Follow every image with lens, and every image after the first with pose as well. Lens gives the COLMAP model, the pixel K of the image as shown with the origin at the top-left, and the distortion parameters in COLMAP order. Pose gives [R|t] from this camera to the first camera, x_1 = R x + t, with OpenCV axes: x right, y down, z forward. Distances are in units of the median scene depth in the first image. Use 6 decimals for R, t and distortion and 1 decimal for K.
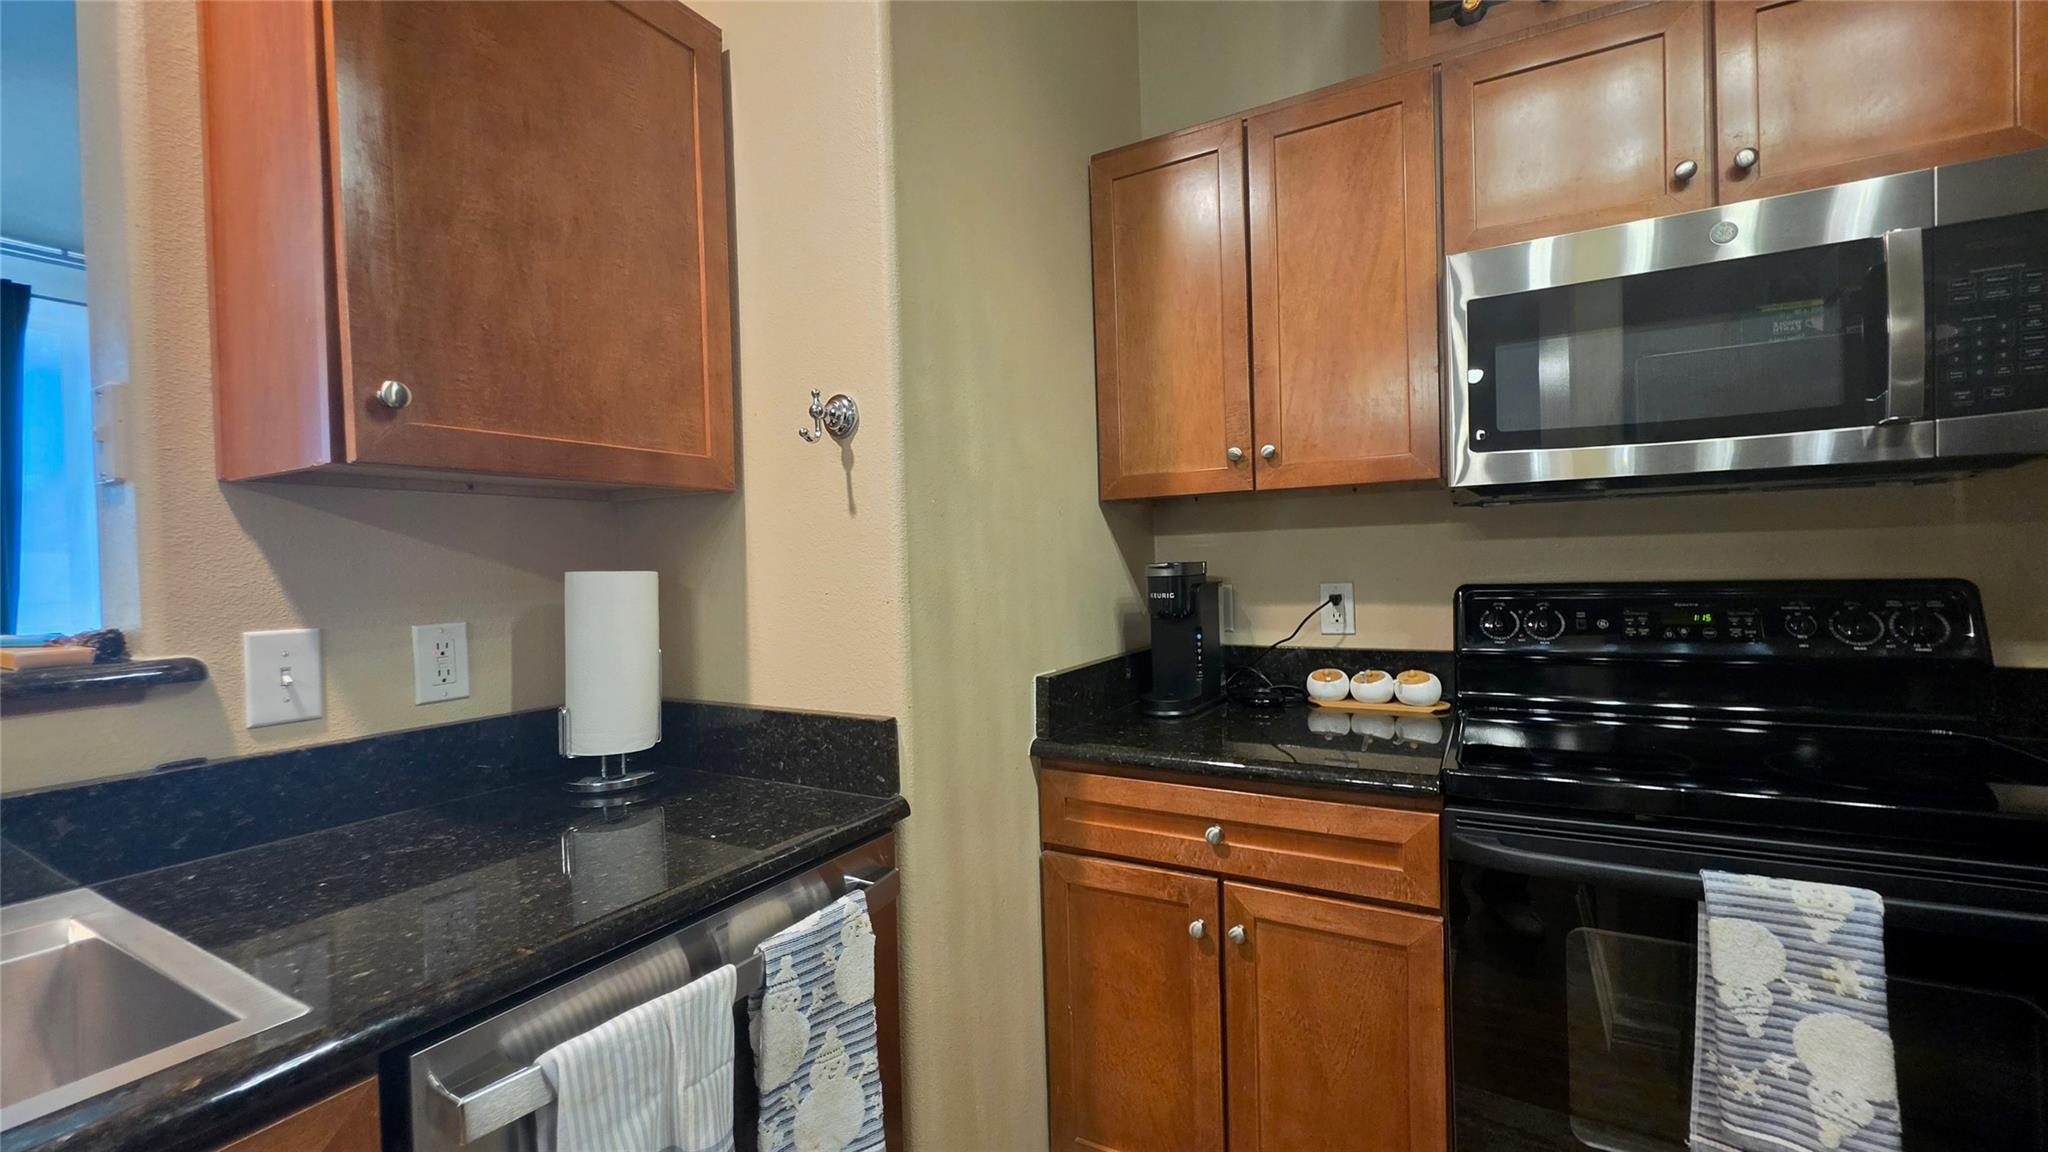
lens RADIAL K [[814.6, 0, 1029.8], [0, 814.6, 579.4], [0, 0, 1]] dist [-0.004038, -0.000020]
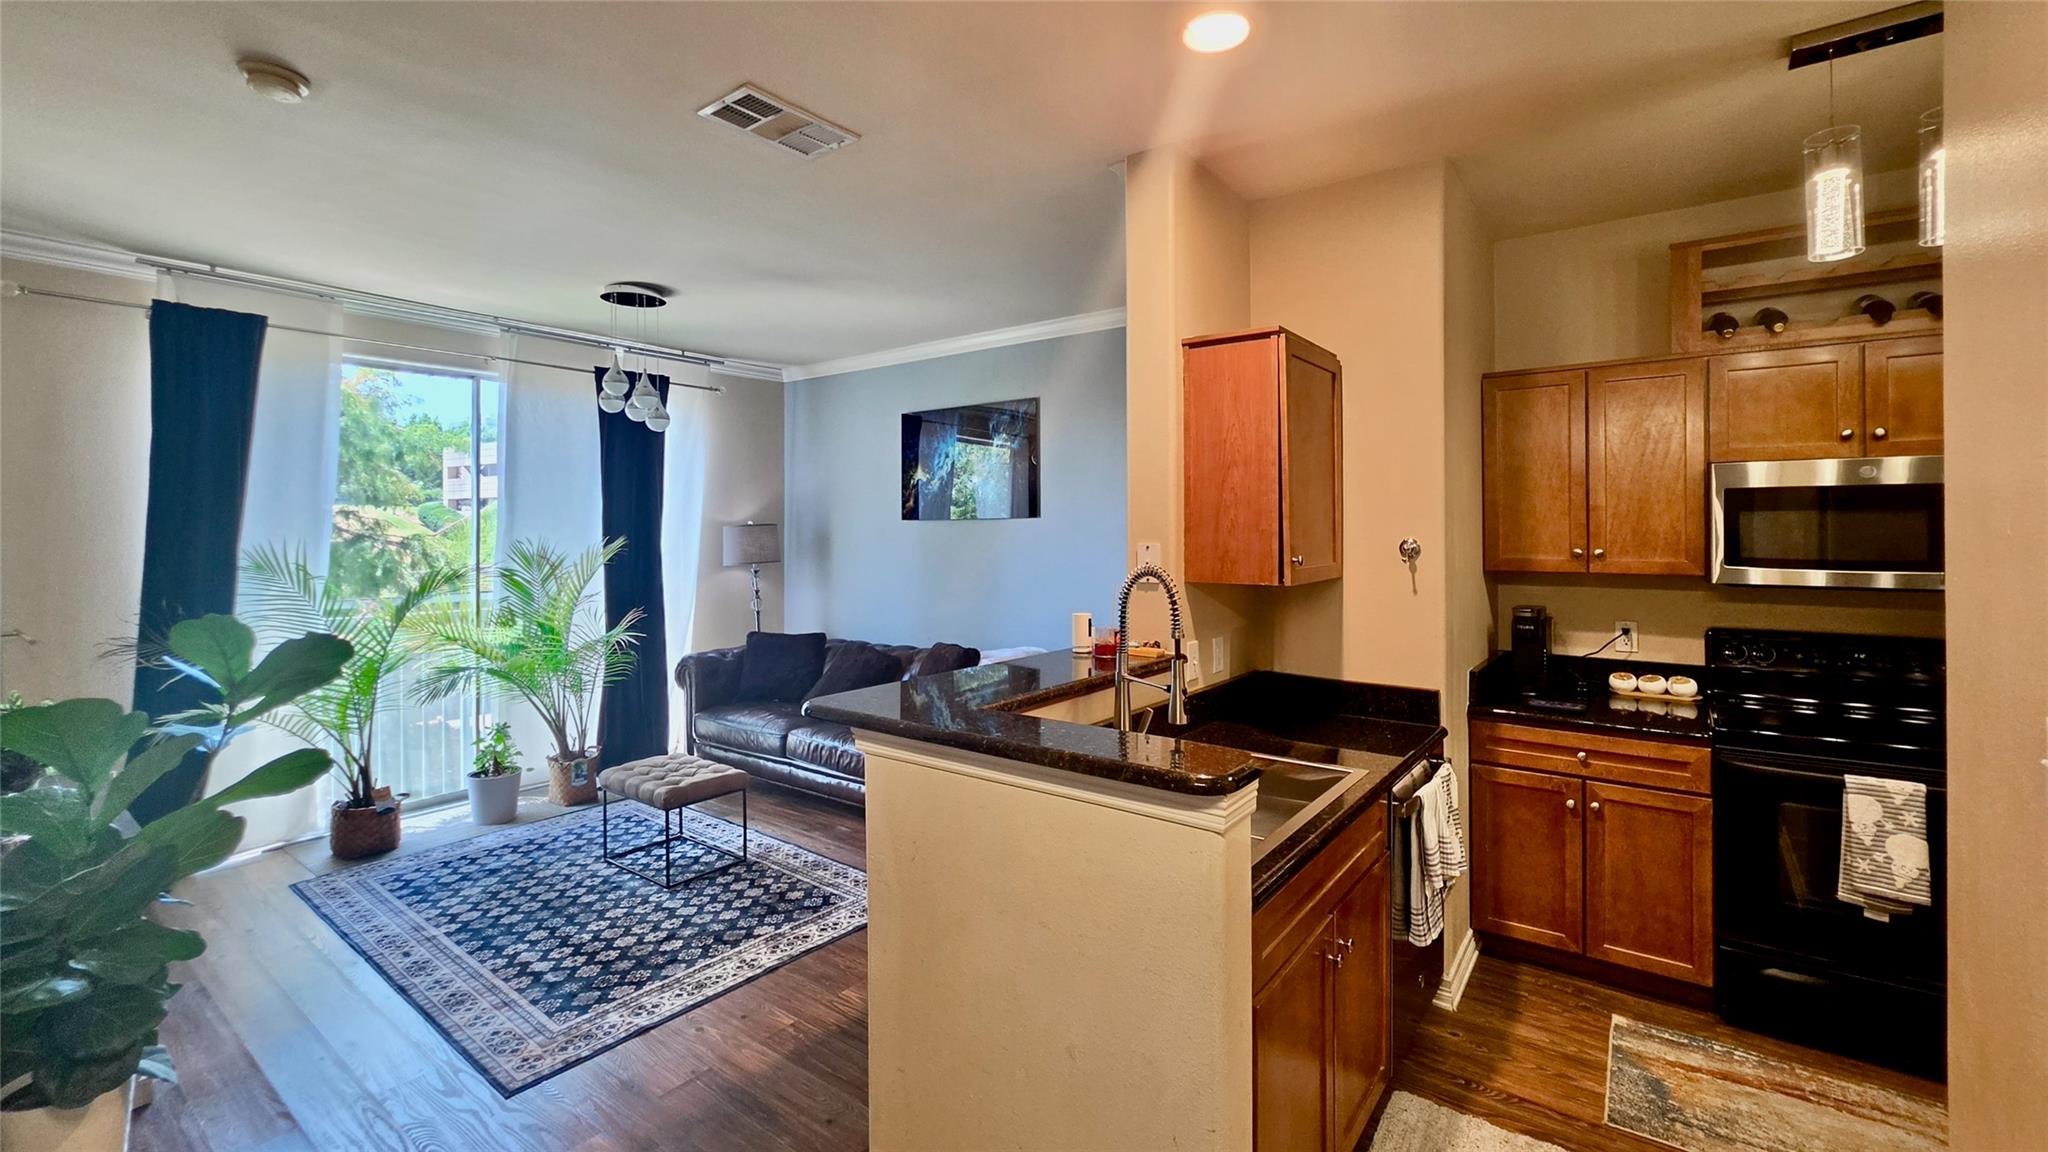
lens RADIAL K [[814.6, 0, 1060.2], [0, 814.6, 532.2], [0, 0, 1]] dist [-0.004038, -0.000020]
pose [[0.991026, 0.024232, -0.131452, -0.862962], [-0.026914, 0.999463, -0.018664, -0.177541], [0.130930, 0.022035, 0.991147, -1.255228]]
